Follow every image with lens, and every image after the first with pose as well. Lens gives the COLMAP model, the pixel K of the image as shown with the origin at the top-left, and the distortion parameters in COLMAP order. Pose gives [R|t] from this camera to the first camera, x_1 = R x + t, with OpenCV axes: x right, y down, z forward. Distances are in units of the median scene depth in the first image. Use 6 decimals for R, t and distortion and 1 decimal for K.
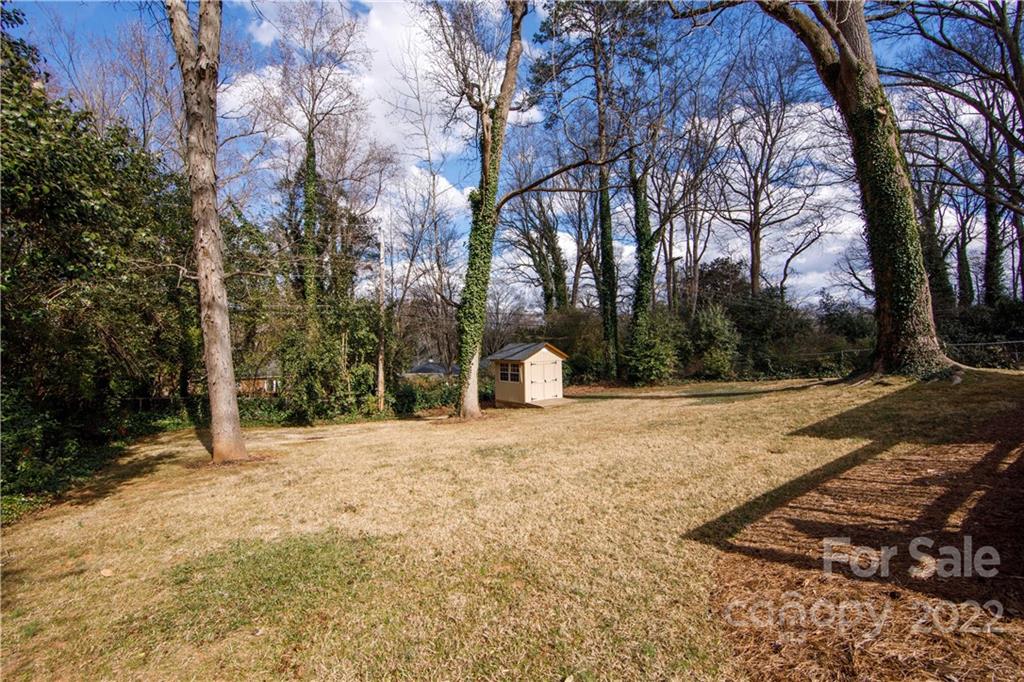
lens RADIAL K [[414.7, 0, 514.8], [0, 414.7, 341.2], [0, 0, 1]] dist [-0.013187, 0.002147]
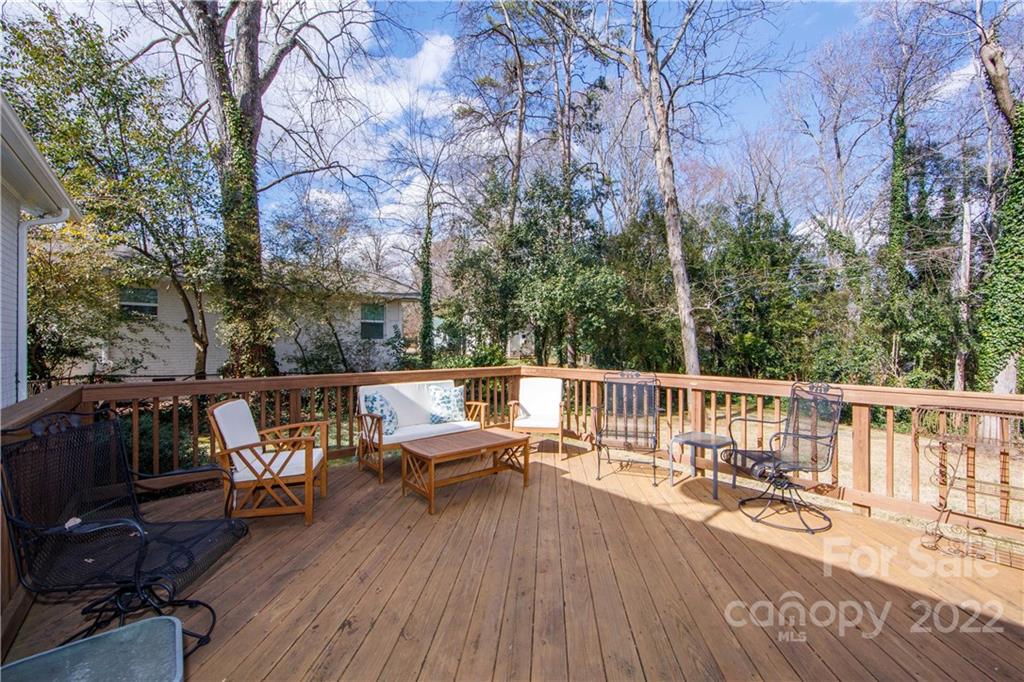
lens RADIAL K [[414.7, 0, 513.6], [0, 414.7, 342.5], [0, 0, 1]] dist [-0.013187, 0.002147]
pose [[0.117616, 0.016219, -0.992927, 0.498890], [0.017569, 0.999676, 0.018411, -0.041729], [0.992904, -0.019611, 0.117293, 0.056505]]
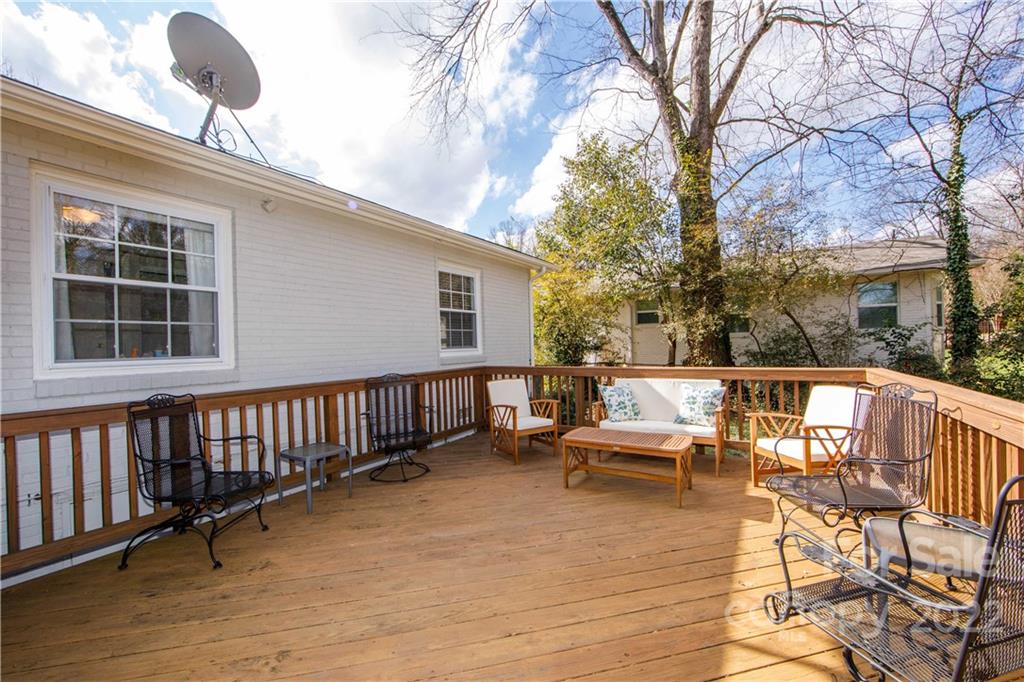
lens RADIAL K [[414.7, 0, 512.7], [0, 414.7, 344.8], [0, 0, 1]] dist [-0.013187, 0.002147]
pose [[-0.911770, 0.044724, -0.408259, 0.428371], [0.052008, 0.998624, -0.006754, -0.037747], [0.407395, -0.027391, -0.912841, 0.220644]]
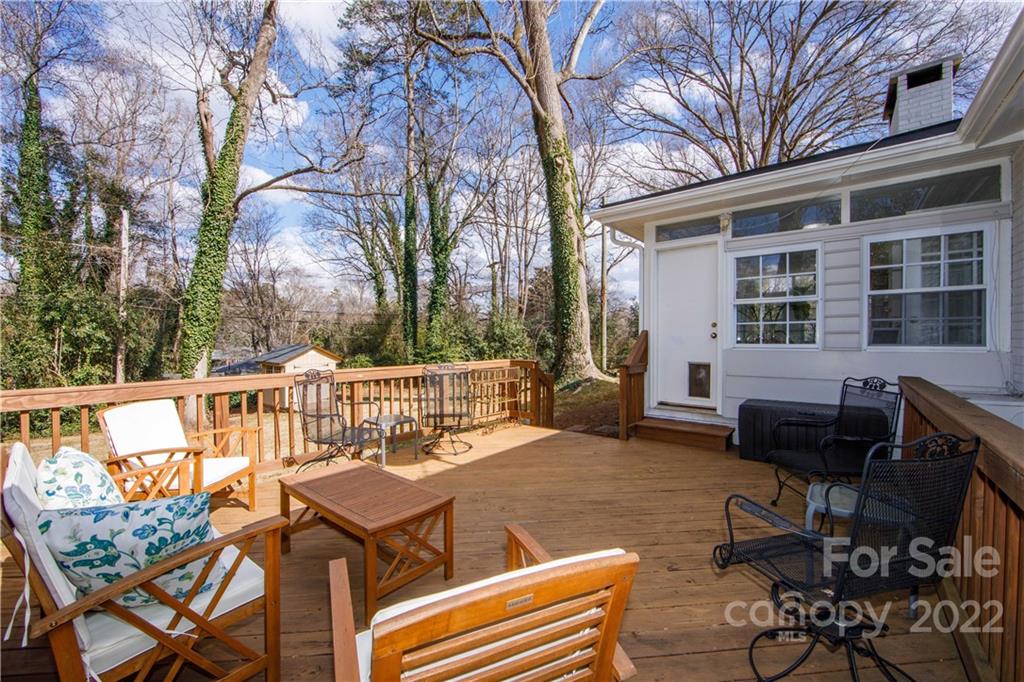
lens RADIAL K [[414.7, 0, 513.2], [0, 414.7, 344.0], [0, 0, 1]] dist [-0.013187, 0.002147]
pose [[0.959069, 0.016937, 0.282666, 0.306194], [-0.024743, 0.999404, 0.024066, -0.041246], [-0.282090, -0.030075, 0.958916, -0.085005]]
